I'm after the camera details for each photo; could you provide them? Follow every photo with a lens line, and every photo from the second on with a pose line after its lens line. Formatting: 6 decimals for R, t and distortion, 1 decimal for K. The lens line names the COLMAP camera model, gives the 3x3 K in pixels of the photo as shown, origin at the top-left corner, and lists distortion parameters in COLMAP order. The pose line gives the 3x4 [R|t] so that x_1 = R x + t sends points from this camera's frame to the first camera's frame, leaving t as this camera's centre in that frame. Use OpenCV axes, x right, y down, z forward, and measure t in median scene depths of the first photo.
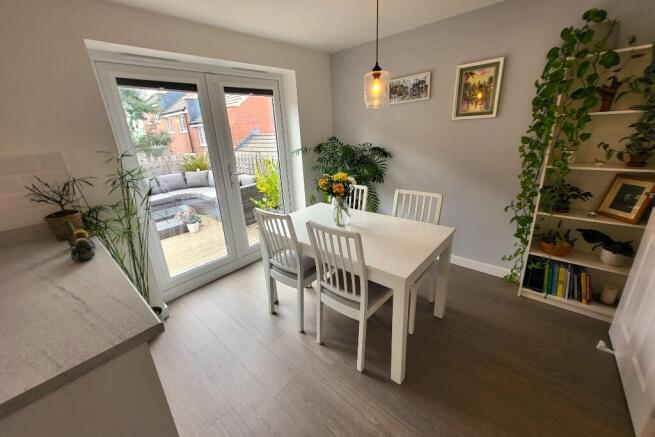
lens RADIAL K [[257.9, 0, 324.0], [0, 257.9, 214.1], [0, 0, 1]] dist [-0.001935, -0.000477]
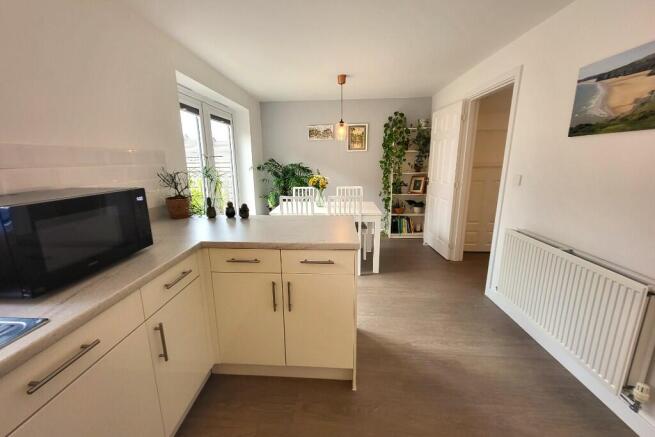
lens RADIAL K [[257.9, 0, 324.0], [0, 257.9, 214.1], [0, 0, 1]] dist [-0.001935, -0.000477]
pose [[0.772519, -0.081825, 0.629698, -0.981552], [0.170646, 0.981935, -0.081754, 0.232448], [-0.611633, 0.170612, 0.772526, -0.290939]]
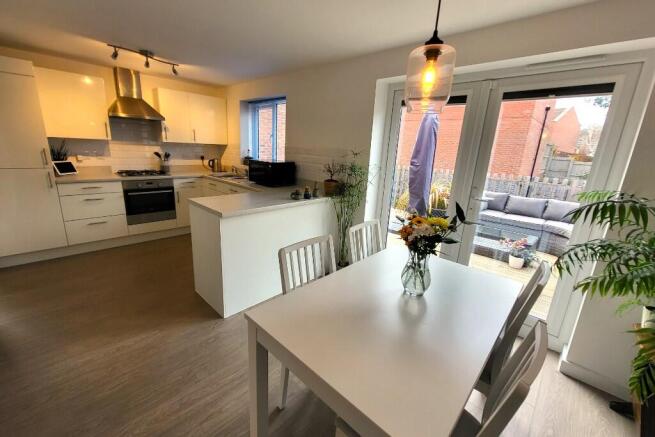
lens RADIAL K [[268.3, 0, 319.6], [0, 268.3, 218.4], [0, 0, 1]] dist [0.000972, 0.000120]
pose [[-0.034859, 0.314430, -0.948640, 0.685201], [-0.361630, 0.880926, 0.305275, -0.252961], [0.931670, 0.353698, 0.082999, 0.684740]]
